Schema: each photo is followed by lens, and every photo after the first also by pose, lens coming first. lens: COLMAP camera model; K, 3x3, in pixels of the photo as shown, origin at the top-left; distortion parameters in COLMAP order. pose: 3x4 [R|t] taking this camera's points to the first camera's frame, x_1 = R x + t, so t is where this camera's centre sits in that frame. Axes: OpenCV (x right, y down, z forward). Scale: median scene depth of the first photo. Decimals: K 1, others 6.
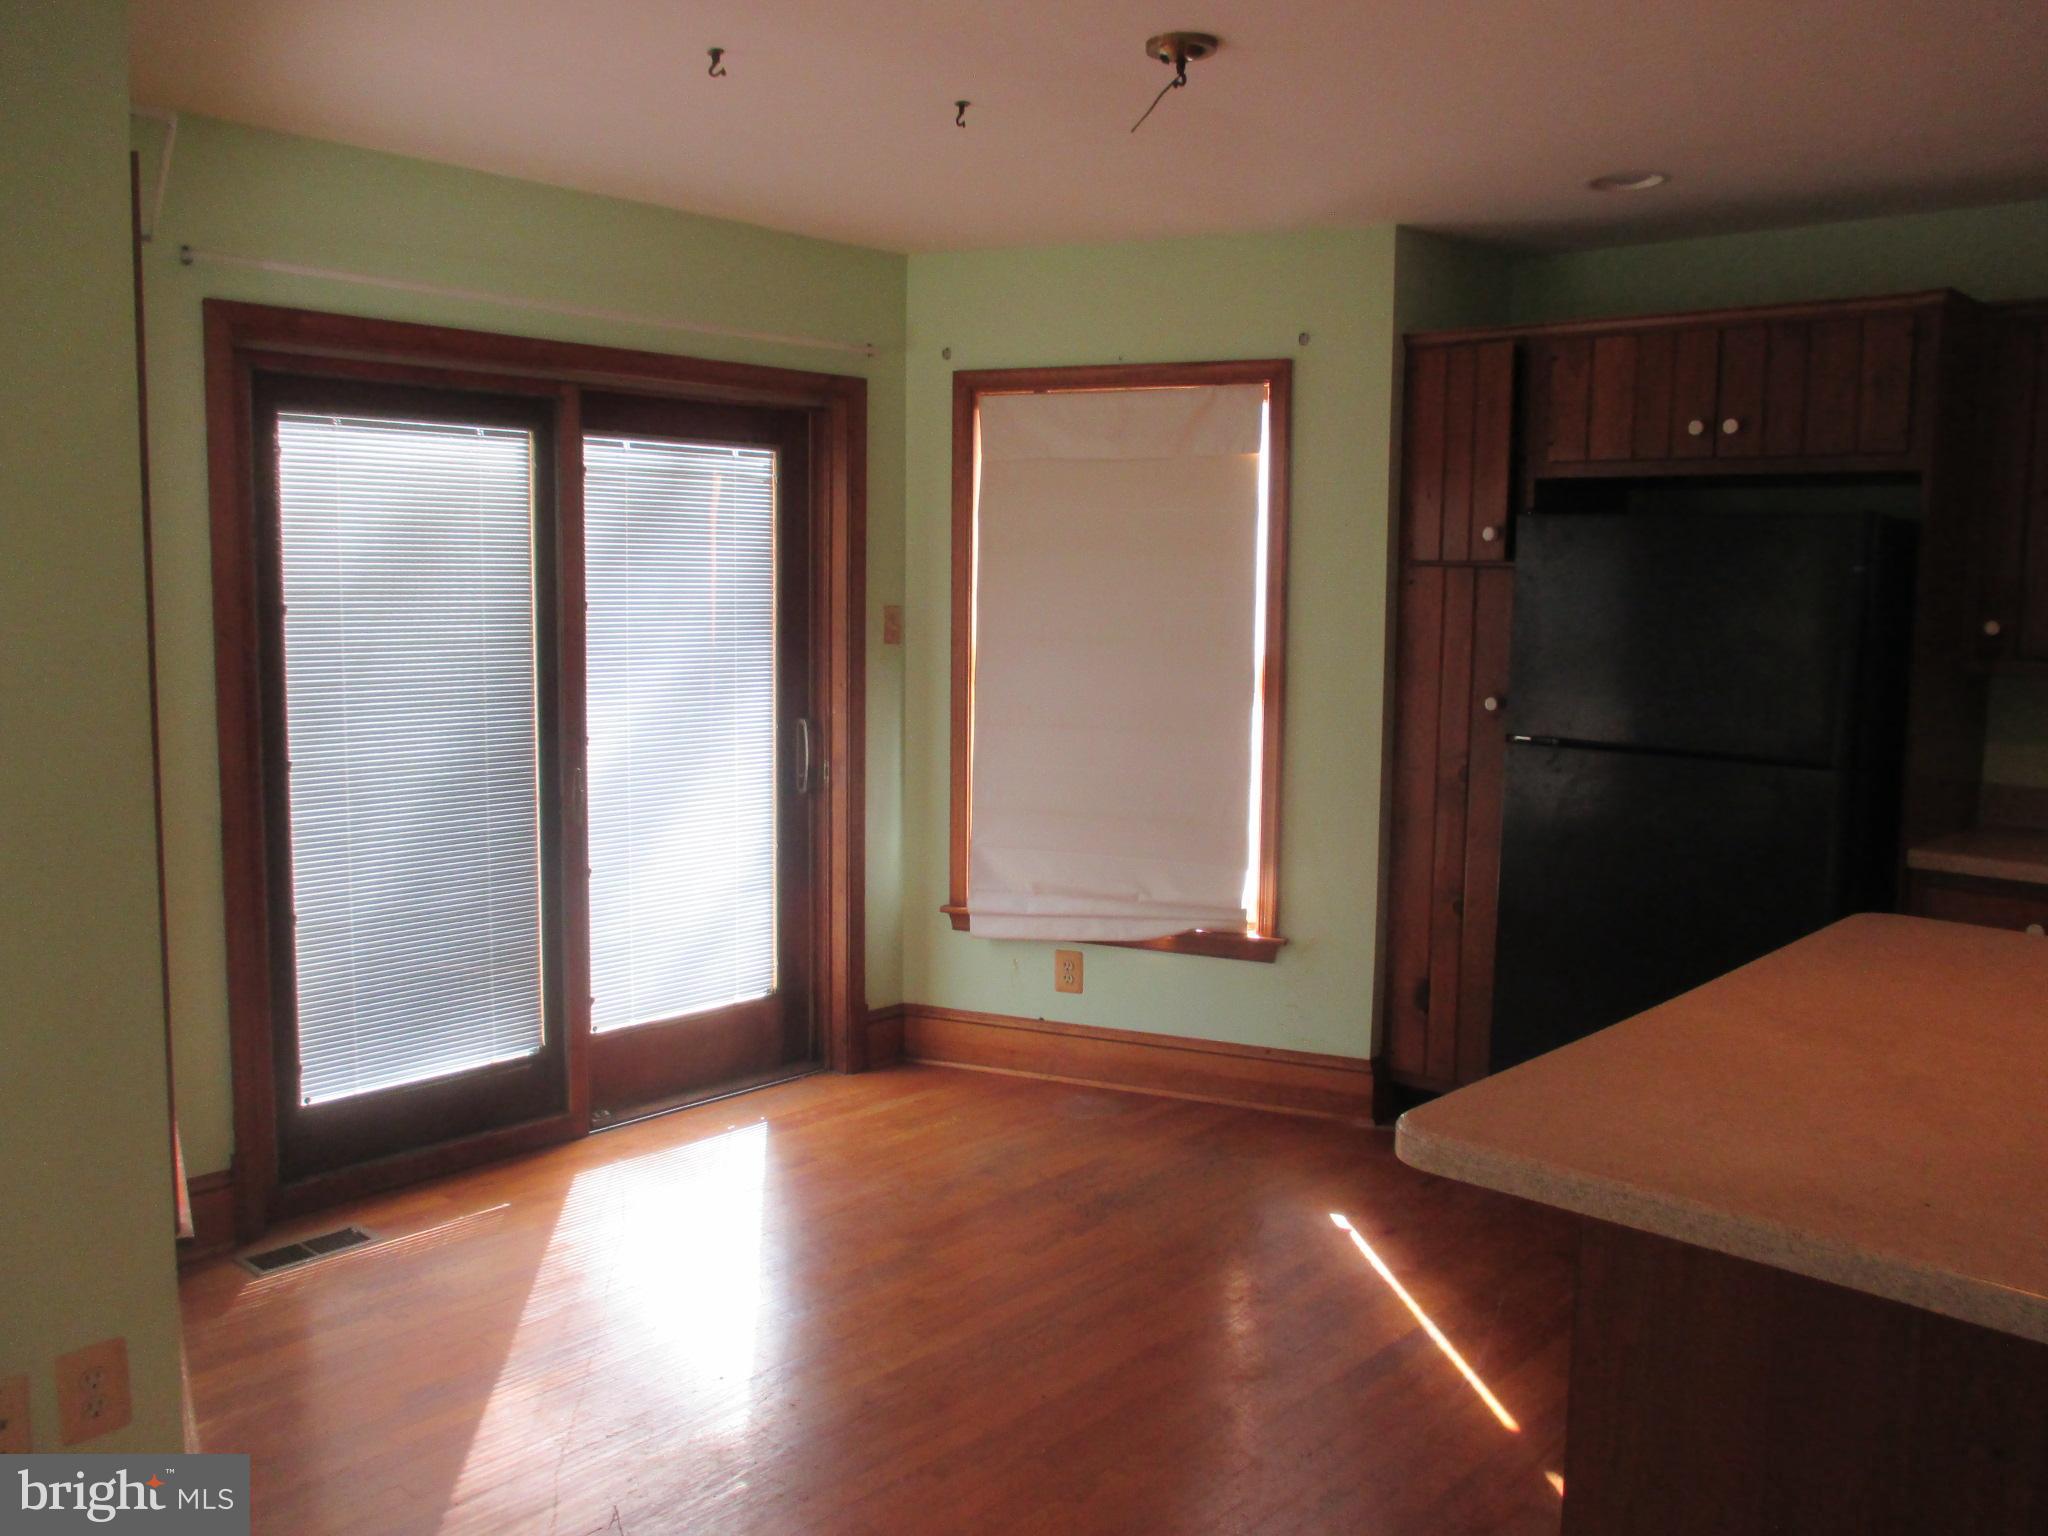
lens RADIAL K [[1760.4, 0, 1024.0], [0, 1760.4, 768.0], [0, 0, 1]] dist [0.002252, -0.002194]
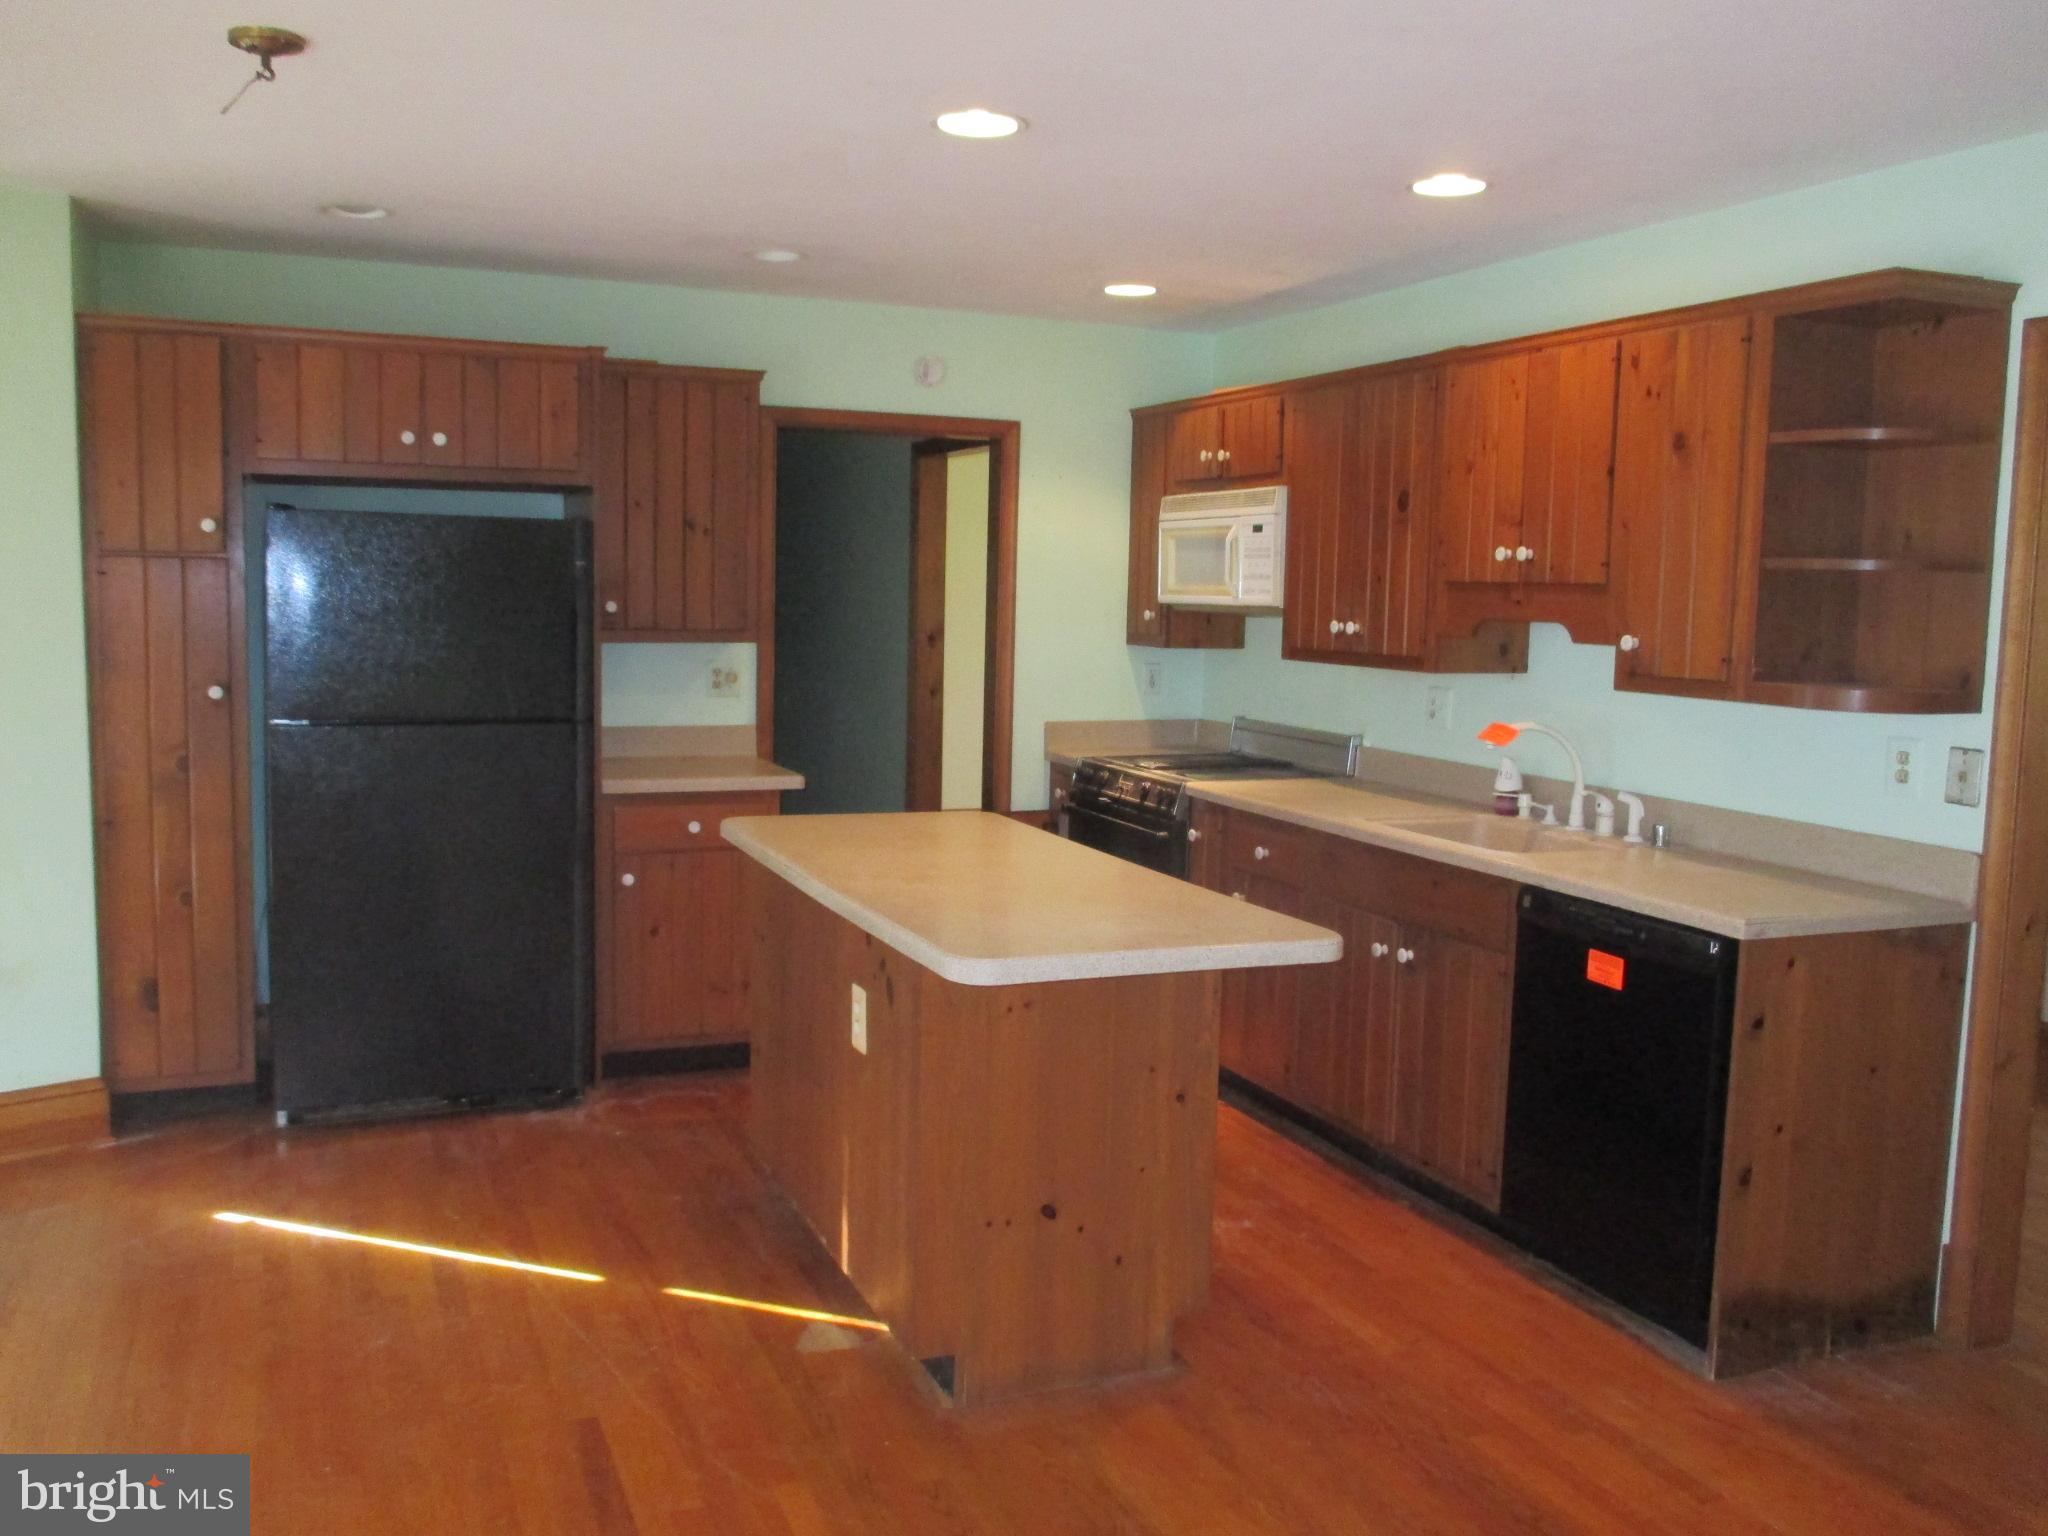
lens RADIAL K [[1760.4, 0, 1024.0], [0, 1760.4, 768.0], [0, 0, 1]] dist [0.002252, -0.002194]
pose [[0.435322, -0.104172, 0.894227, -0.446142], [0.092573, 0.993197, 0.070636, -0.021725], [-0.895503, 0.052032, 0.442004, 0.134035]]
